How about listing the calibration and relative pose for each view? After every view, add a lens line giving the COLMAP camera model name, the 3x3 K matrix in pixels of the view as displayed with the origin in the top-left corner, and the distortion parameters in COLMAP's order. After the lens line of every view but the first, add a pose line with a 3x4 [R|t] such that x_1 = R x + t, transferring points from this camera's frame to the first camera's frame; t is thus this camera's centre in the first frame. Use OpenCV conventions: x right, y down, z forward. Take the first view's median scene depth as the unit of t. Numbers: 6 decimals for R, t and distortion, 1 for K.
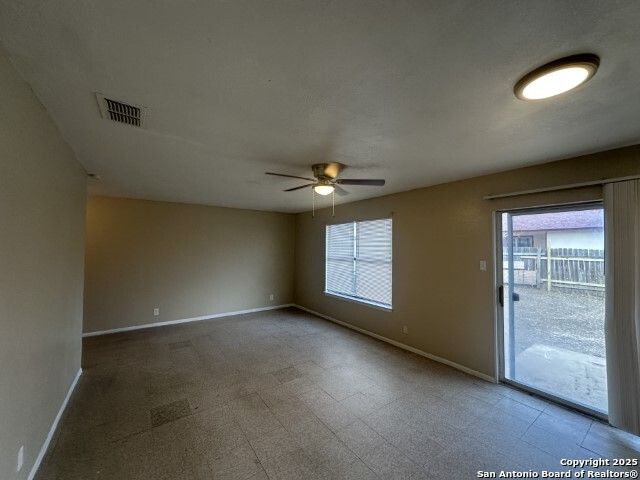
lens RADIAL K [[258.0, 0, 322.2], [0, 258.0, 241.5], [0, 0, 1]] dist [0.002330, -0.000070]
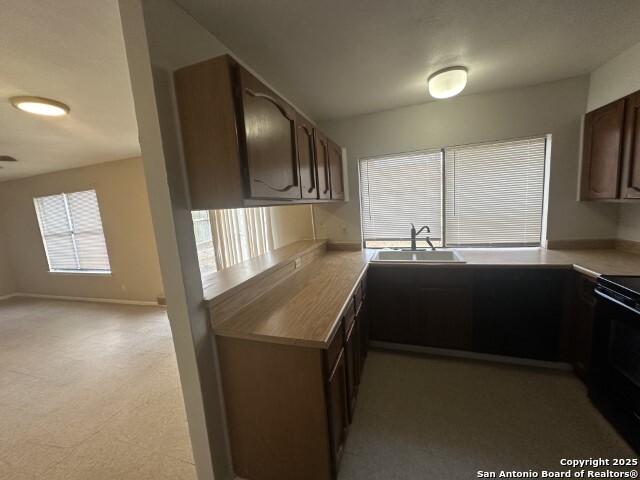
lens RADIAL K [[258.0, 0, 320.2], [0, 258.0, 240.4], [0, 0, 1]] dist [0.002330, -0.000070]
pose [[0.800257, -0.132924, 0.584739, 0.332279], [0.058457, 0.987771, 0.144540, 0.013775], [-0.596801, -0.081488, 0.798241, -0.379311]]
